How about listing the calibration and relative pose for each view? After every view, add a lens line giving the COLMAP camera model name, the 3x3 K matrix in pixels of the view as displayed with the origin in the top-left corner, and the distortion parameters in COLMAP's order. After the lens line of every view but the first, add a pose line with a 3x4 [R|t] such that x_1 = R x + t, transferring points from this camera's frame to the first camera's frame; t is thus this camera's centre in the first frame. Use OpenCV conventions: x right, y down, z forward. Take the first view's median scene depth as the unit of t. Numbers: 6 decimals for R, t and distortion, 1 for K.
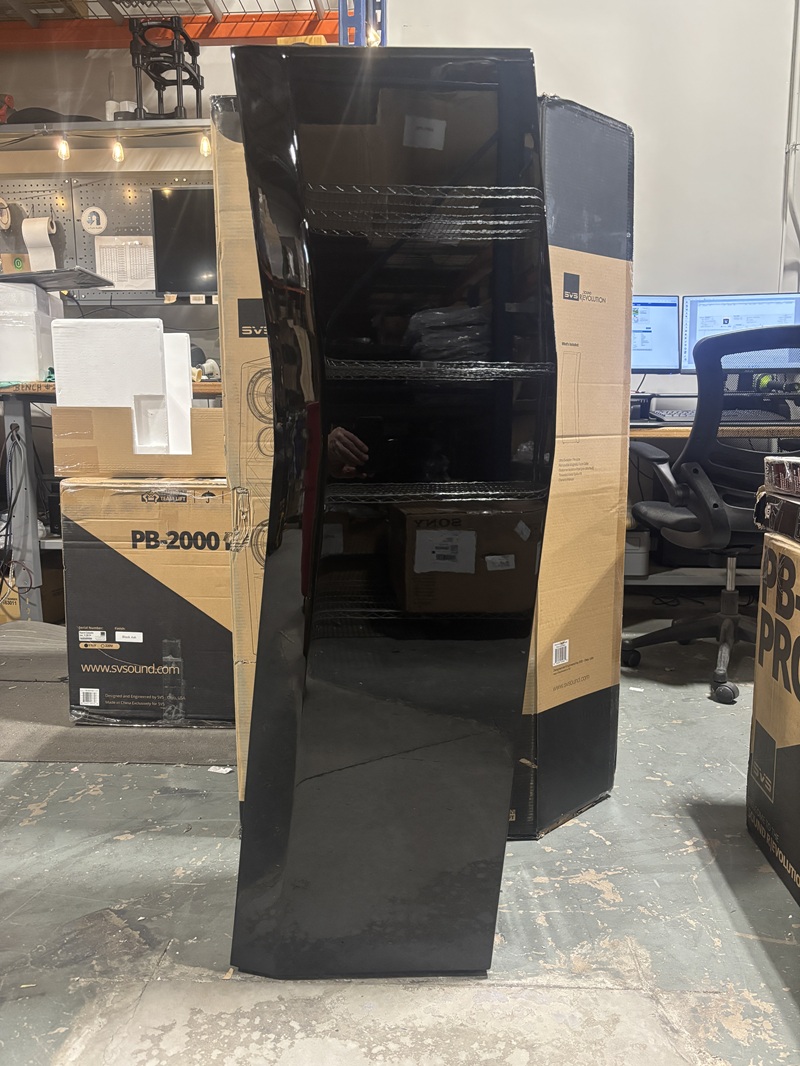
lens RADIAL K [[821.9, 0, 406.3], [0, 821.9, 538.5], [0, 0, 1]] dist [0.032857, -0.052959]
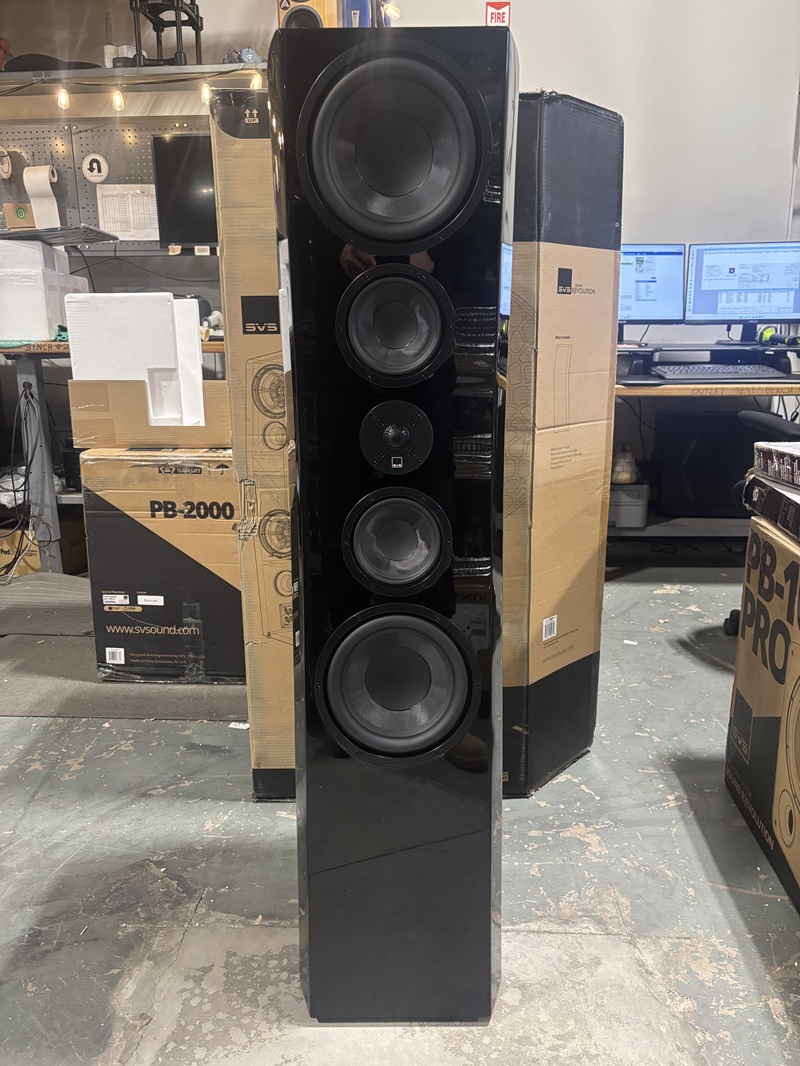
lens RADIAL K [[821.9, 0, 404.8], [0, 821.9, 543.4], [0, 0, 1]] dist [0.032857, -0.052959]
pose [[0.999978, -0.001743, -0.006426, -0.002863], [0.002381, 0.994918, 0.100659, -0.060614], [0.006218, -0.100672, 0.994900, -0.045374]]
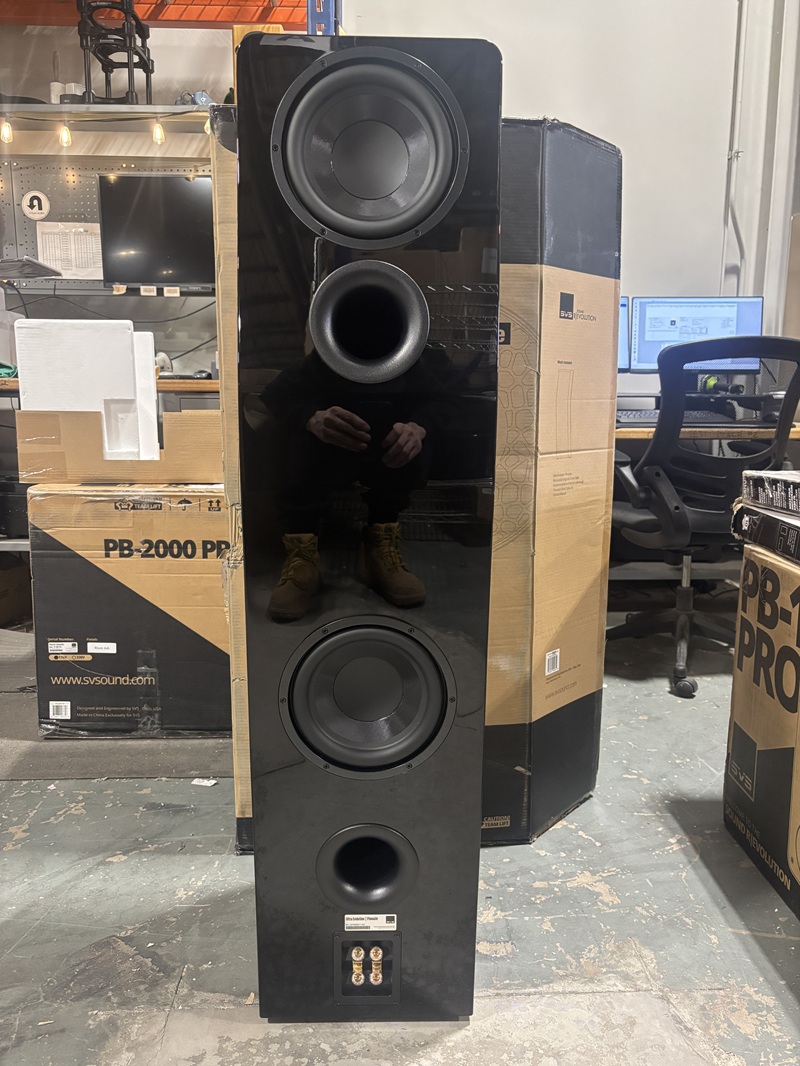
lens RADIAL K [[821.9, 0, 408.4], [0, 821.9, 537.3], [0, 0, 1]] dist [0.032857, -0.052959]
pose [[0.995556, -0.007173, 0.093902, -0.067569], [0.005231, 0.999768, 0.020905, -0.030515], [-0.094030, -0.020321, 0.995362, -0.002034]]
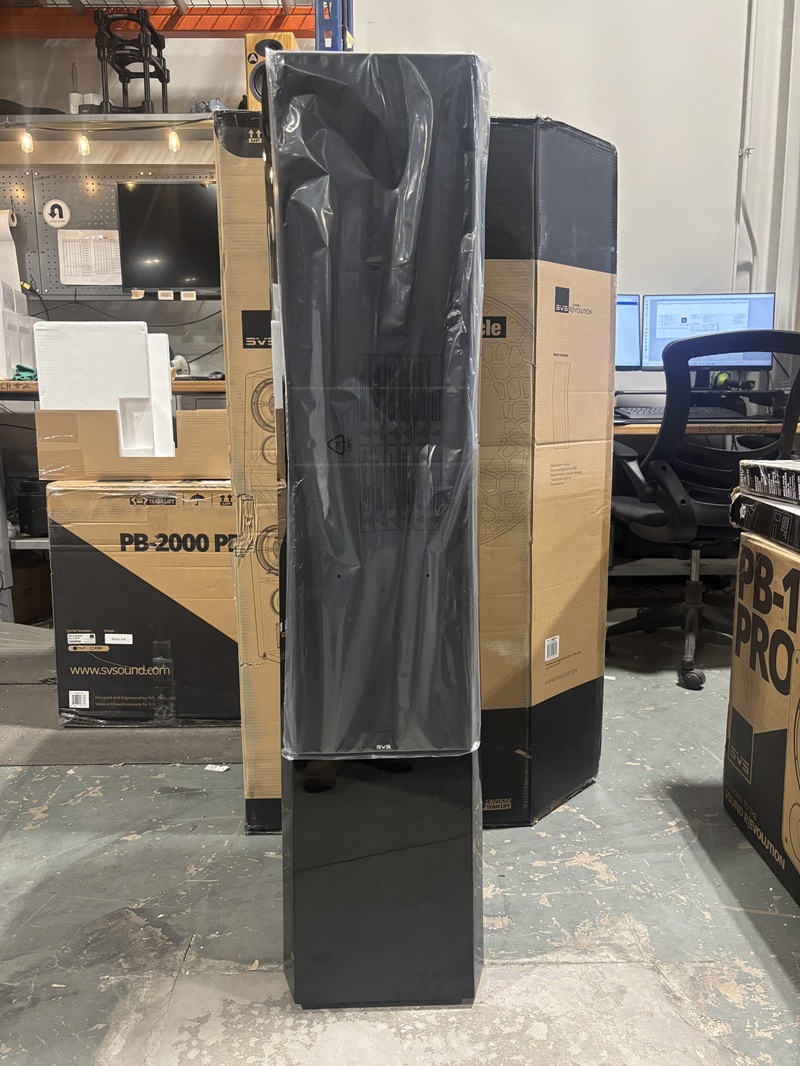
lens RADIAL K [[821.9, 0, 409.0], [0, 821.9, 540.7], [0, 0, 1]] dist [0.032857, -0.052959]
pose [[0.997730, -0.012575, 0.066161, -0.048848], [0.011344, 0.999756, 0.018957, -0.016003], [-0.066383, -0.018163, 0.997629, -0.026615]]
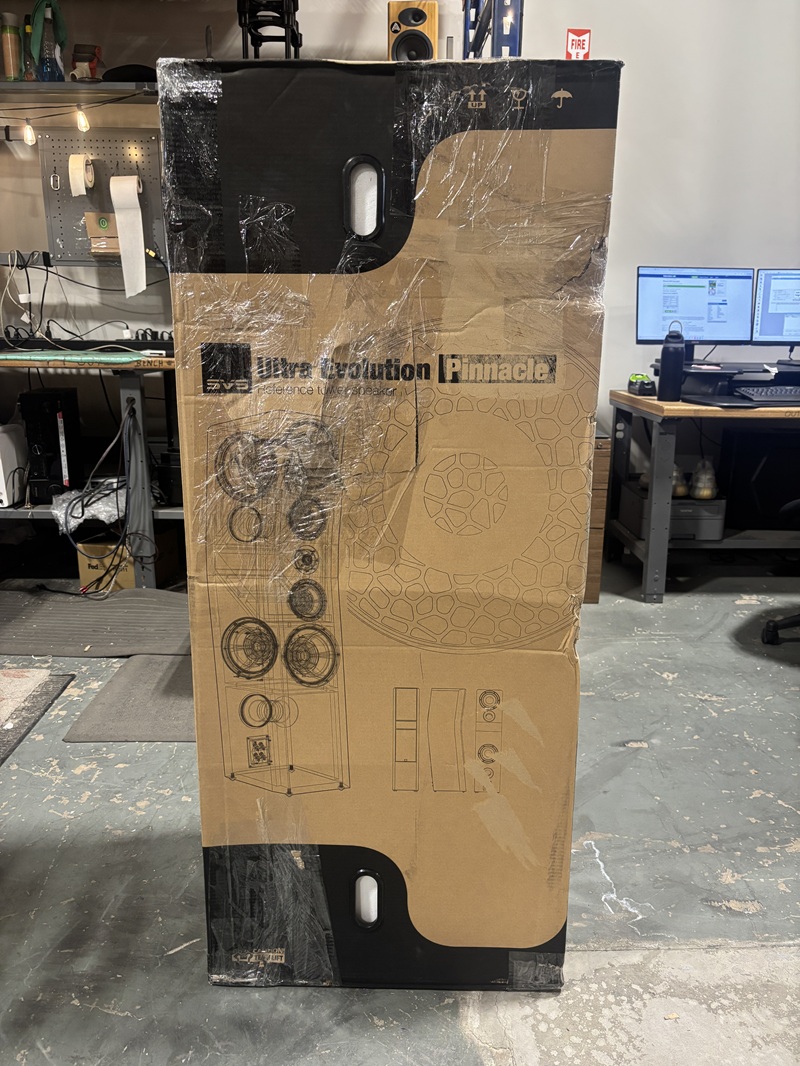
lens RADIAL K [[821.9, 0, 404.0], [0, 821.9, 538.5], [0, 0, 1]] dist [0.032857, -0.052959]
pose [[0.997672, -0.004351, 0.068054, -0.302793], [-0.002862, 0.994410, 0.105544, -0.107486], [-0.068132, -0.105493, 0.992083, -0.063322]]
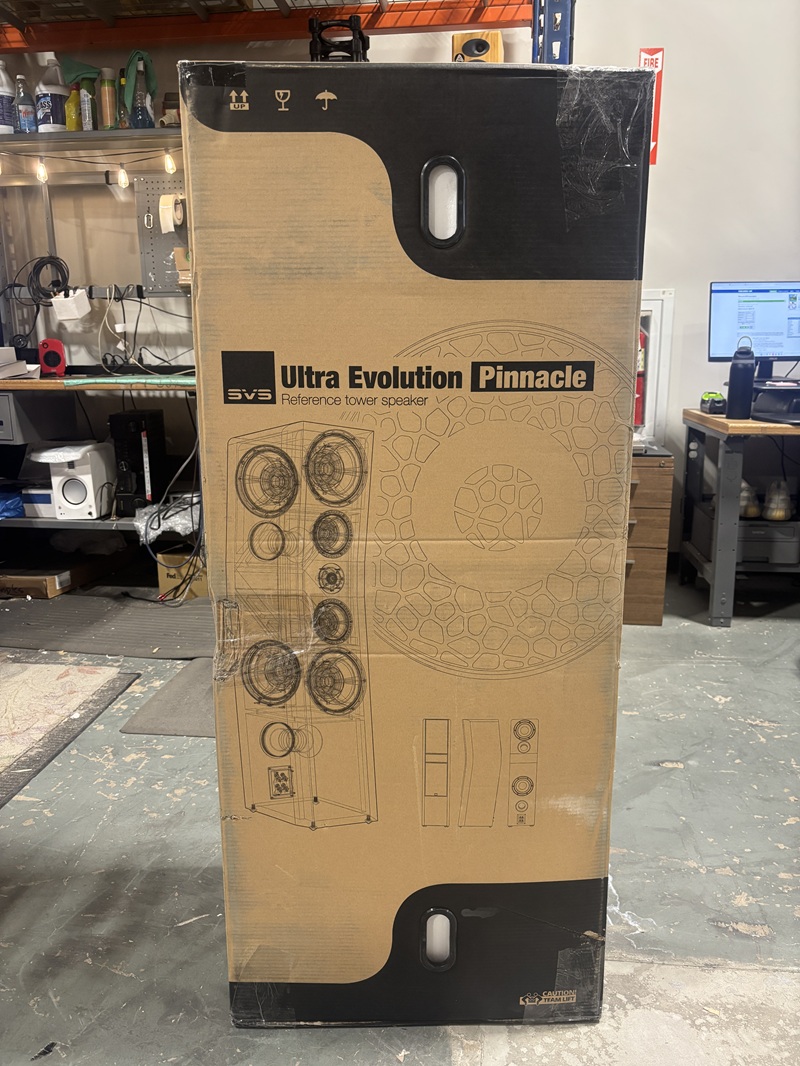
lens RADIAL K [[821.9, 0, 392.4], [0, 821.9, 543.6], [0, 0, 1]] dist [0.032857, -0.052959]
pose [[0.996977, 0.014880, -0.076253, -0.210006], [-0.008691, 0.996687, 0.080863, -0.091465], [0.077204, -0.079956, 0.993804, -0.095310]]
